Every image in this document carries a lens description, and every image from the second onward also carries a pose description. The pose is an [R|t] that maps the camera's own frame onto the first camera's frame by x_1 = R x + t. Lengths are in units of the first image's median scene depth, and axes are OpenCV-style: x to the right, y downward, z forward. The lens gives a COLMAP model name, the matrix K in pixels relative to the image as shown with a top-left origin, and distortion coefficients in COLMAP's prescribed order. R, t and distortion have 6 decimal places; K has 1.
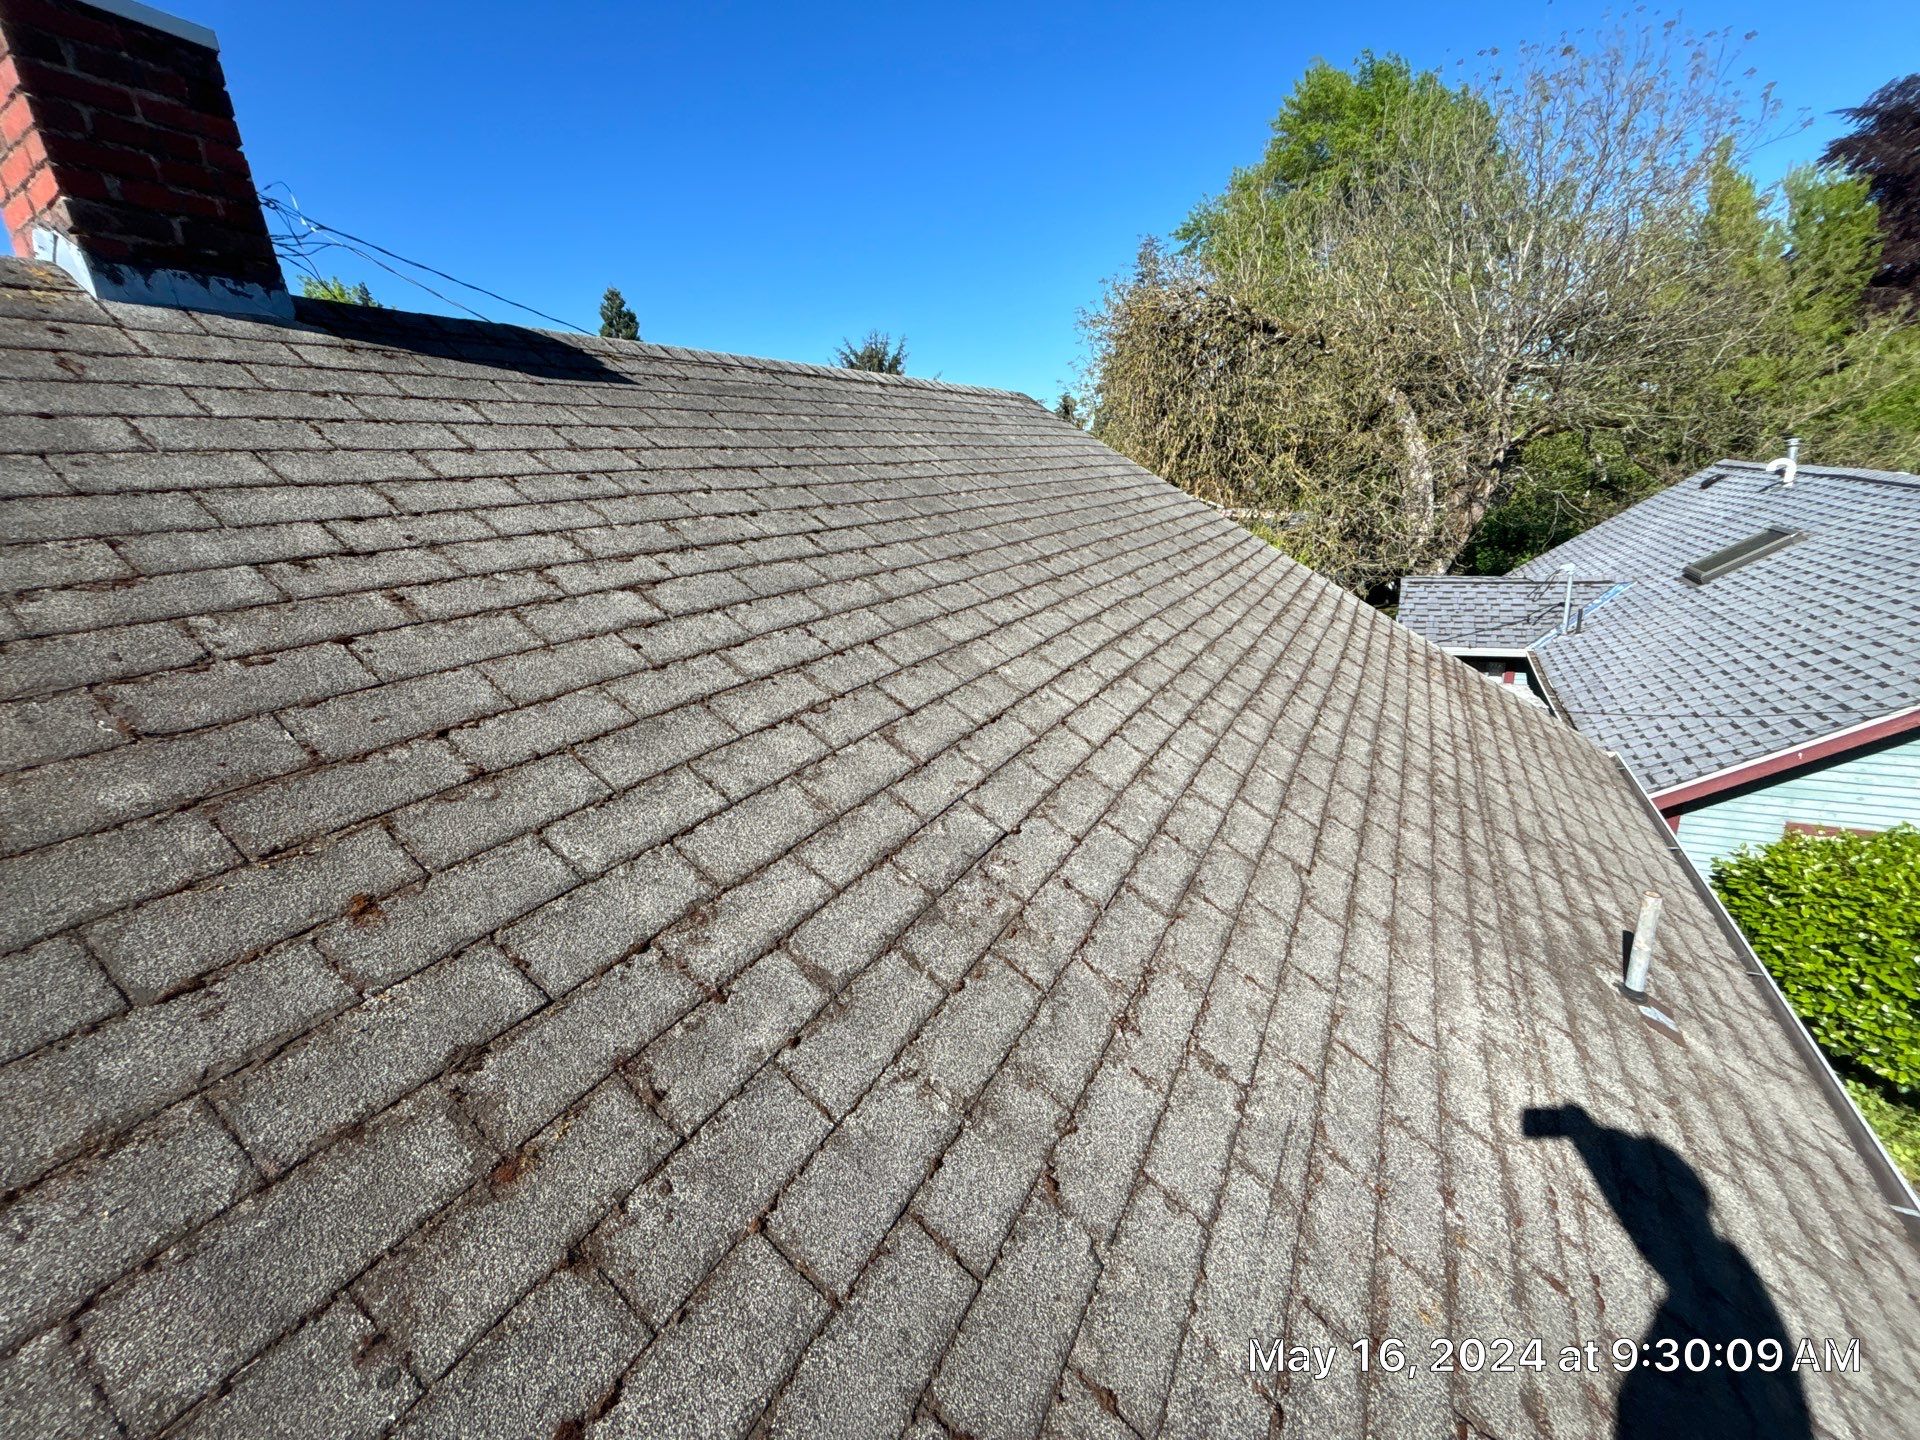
lens RADIAL K [[766.1, 0, 963.0], [0, 766.1, 725.5], [0, 0, 1]] dist [-0.000827, -0.002203]
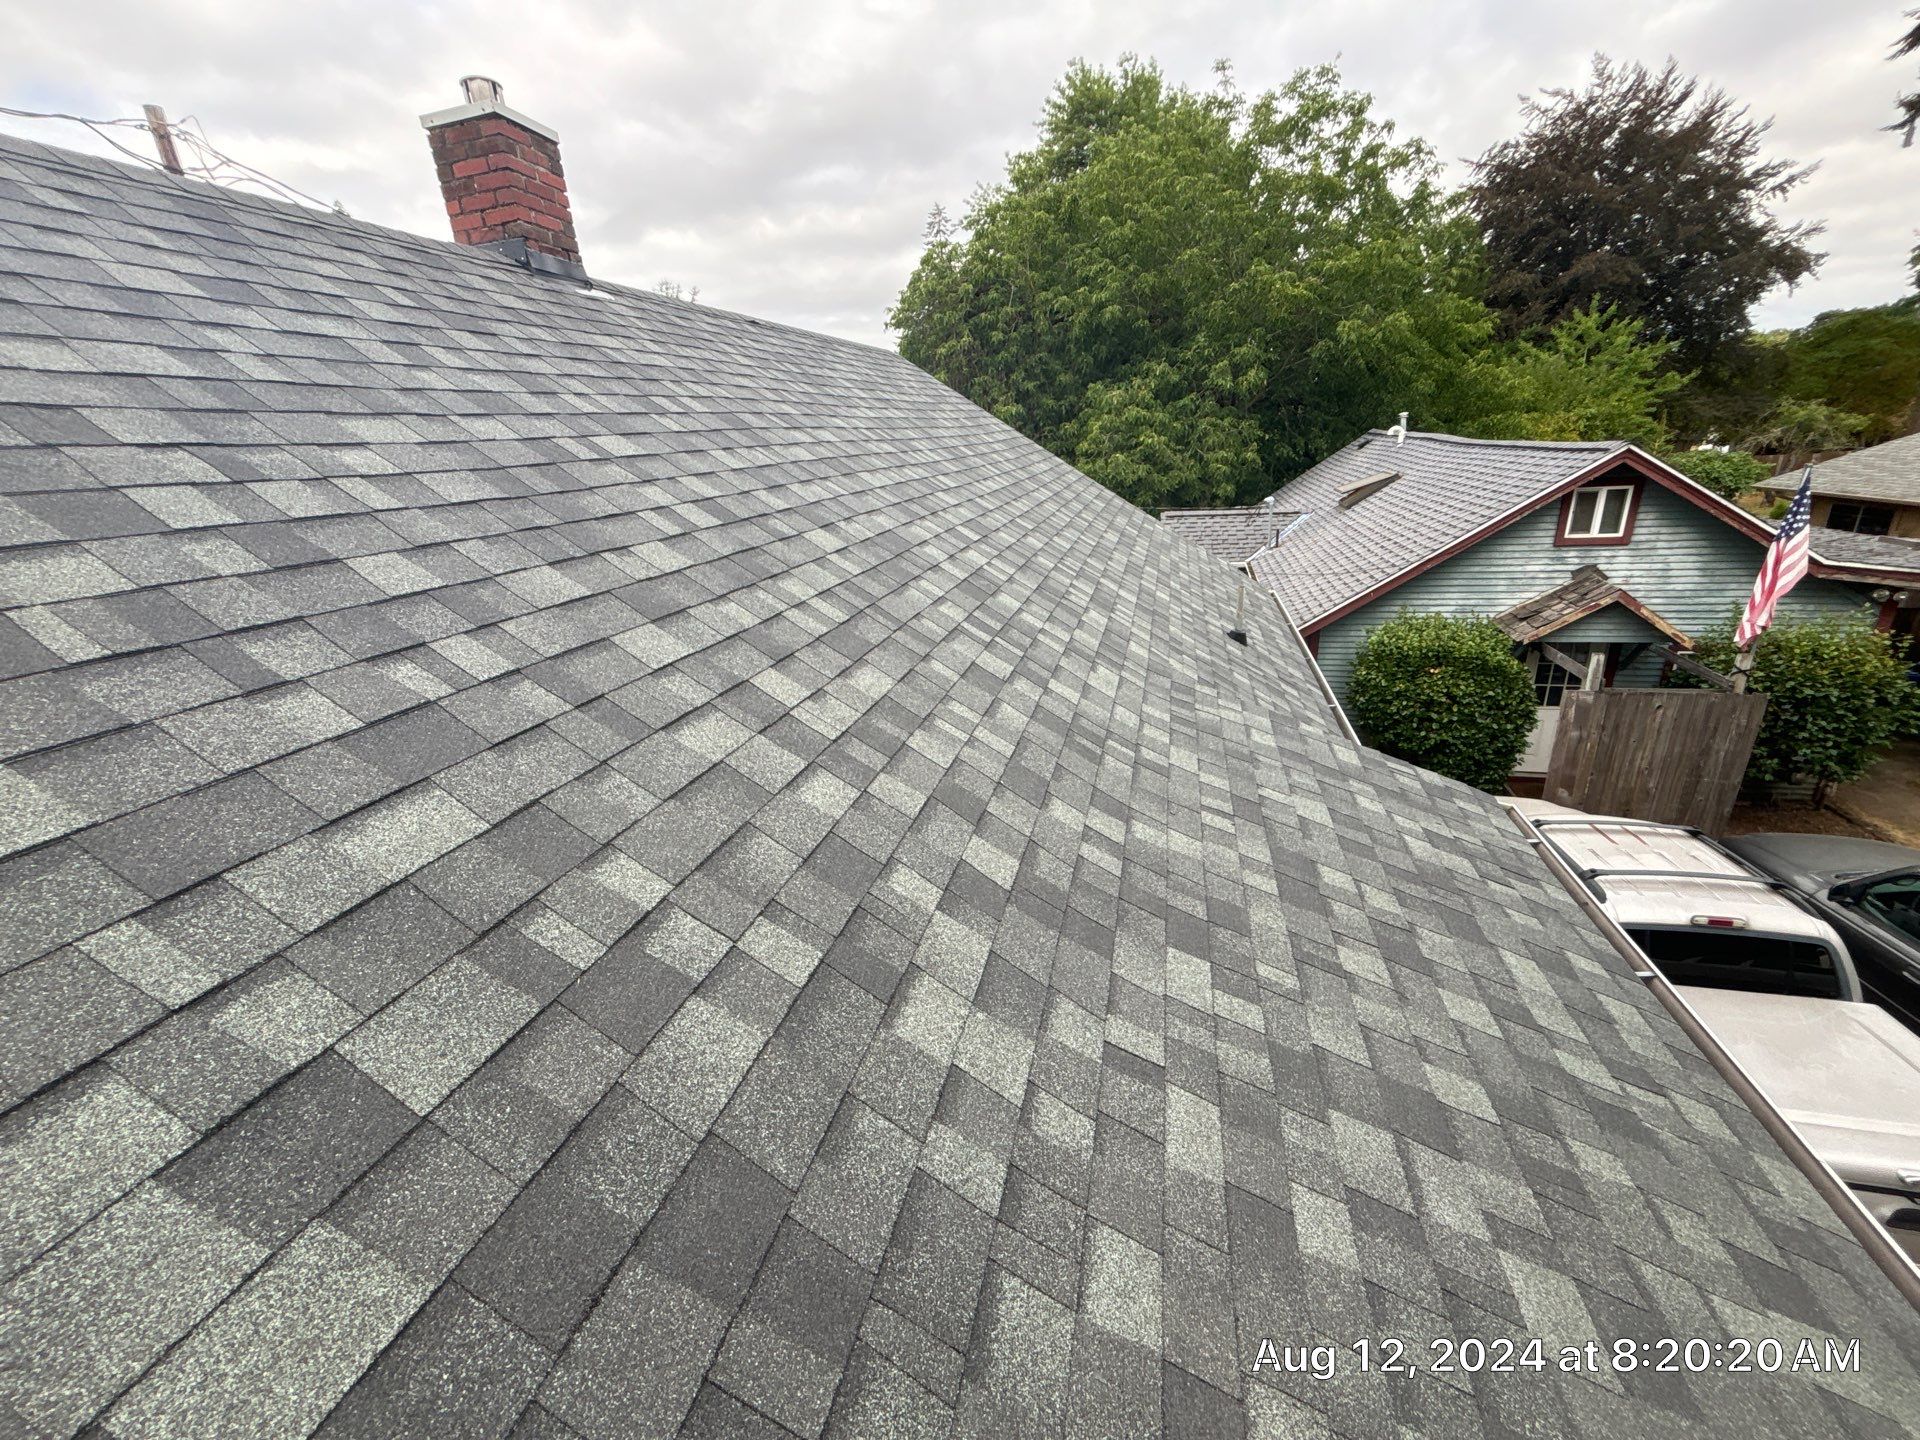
lens RADIAL K [[766.1, 0, 965.2], [0, 766.1, 725.7], [0, 0, 1]] dist [-0.000827, -0.002203]
pose [[0.968371, -0.064286, 0.241092, -0.109227], [0.055350, 0.997512, 0.043664, 0.109485], [-0.243299, -0.028938, 0.969519, -0.230268]]
